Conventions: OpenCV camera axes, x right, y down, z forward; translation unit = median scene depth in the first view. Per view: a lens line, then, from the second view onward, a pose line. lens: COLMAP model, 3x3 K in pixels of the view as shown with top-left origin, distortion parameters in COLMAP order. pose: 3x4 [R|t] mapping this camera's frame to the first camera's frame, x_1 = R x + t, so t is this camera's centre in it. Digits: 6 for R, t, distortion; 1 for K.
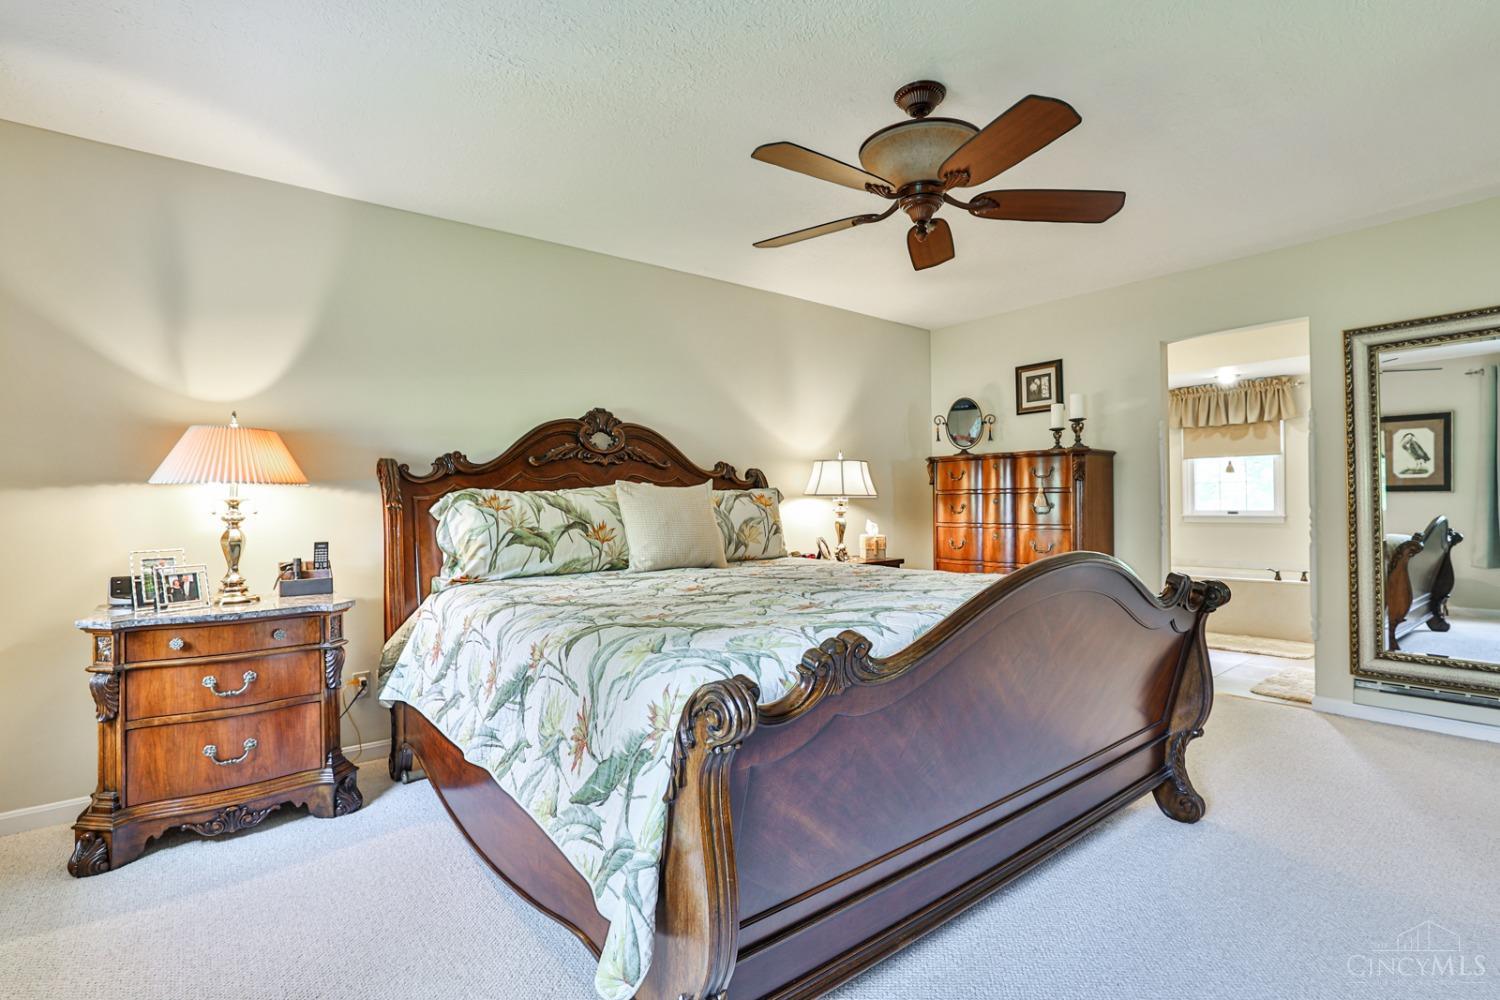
lens RADIAL K [[689.2, 0, 744.6], [0, 689.2, 500.9], [0, 0, 1]] dist [-0.029334, 0.000717]
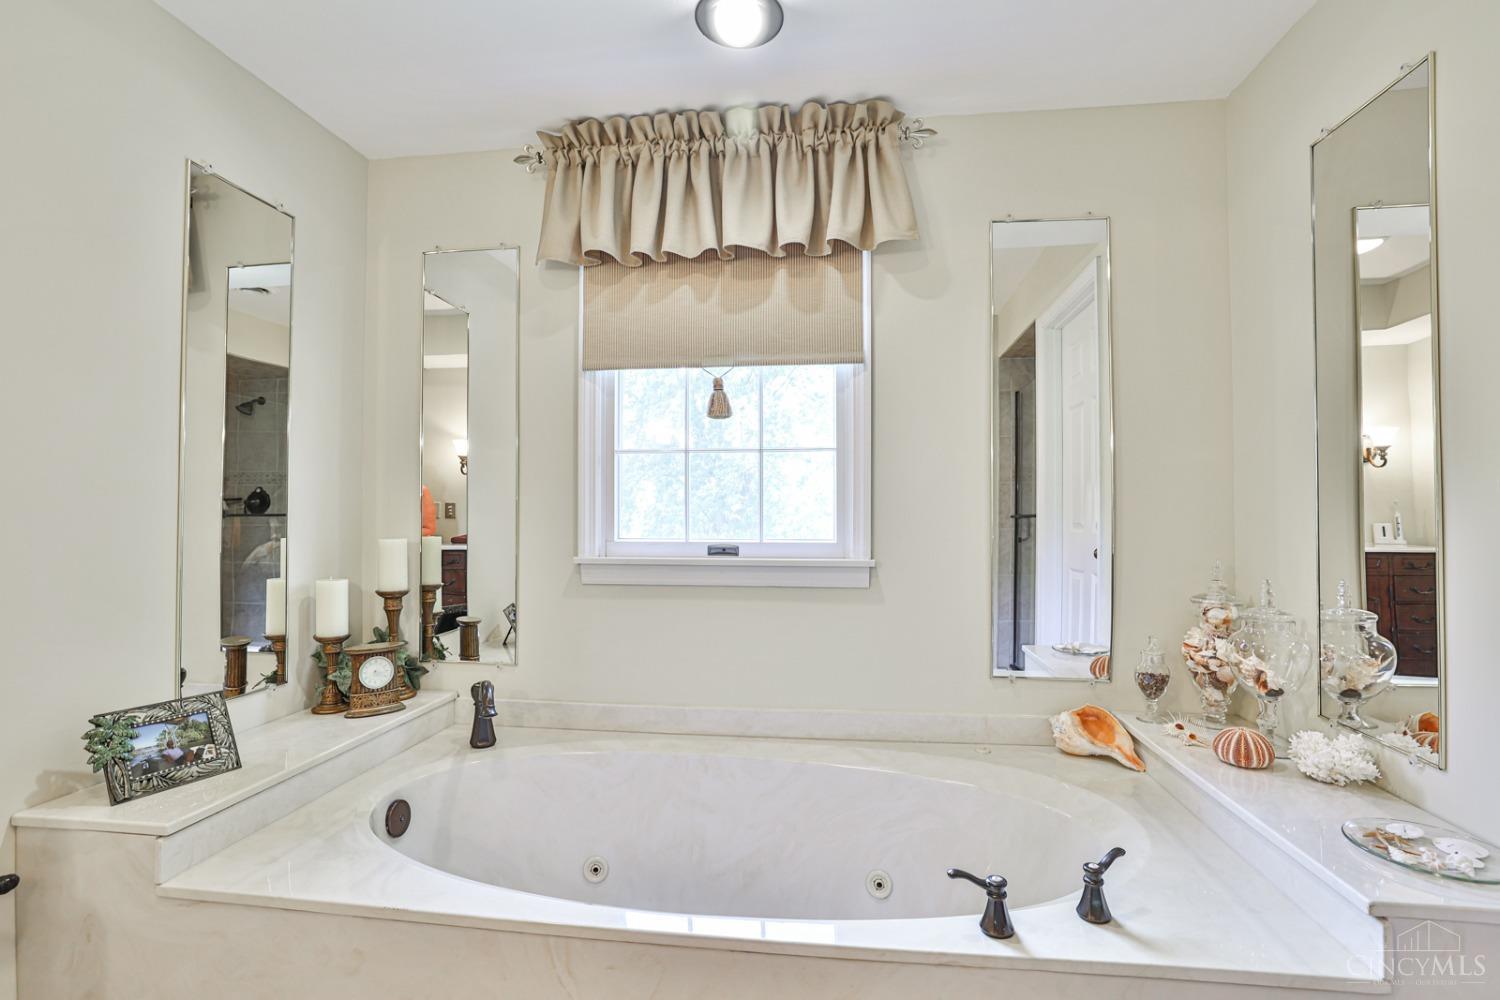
lens RADIAL K [[689.2, 0, 747.6], [0, 689.2, 501.1], [0, 0, 1]] dist [-0.029334, 0.000717]
pose [[0.713652, 0.017897, 0.700272, 0.513930], [-0.015192, 0.999834, -0.010070, -0.001887], [-0.700336, -0.003452, 0.713805, 0.776919]]
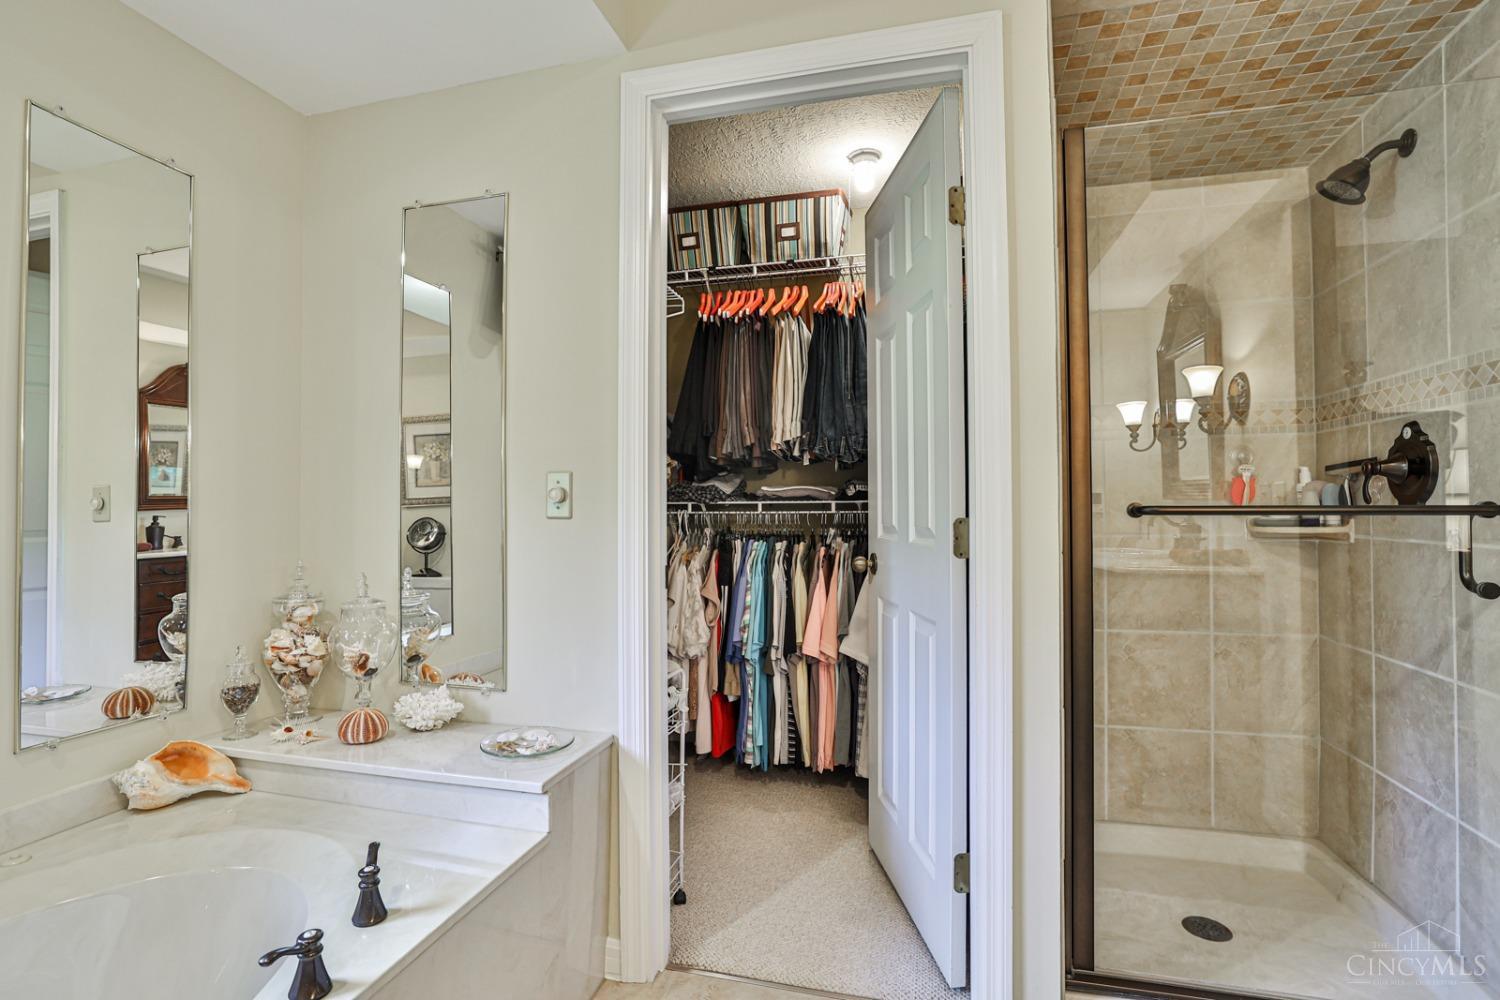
lens RADIAL K [[689.2, 0, 746.1], [0, 689.2, 503.6], [0, 0, 1]] dist [-0.029334, 0.000717]
pose [[-0.607949, 0.019213, 0.793744, 0.503777], [-0.002281, 0.999661, -0.025945, -0.000209], [-0.793973, -0.017584, -0.607699, 0.866376]]
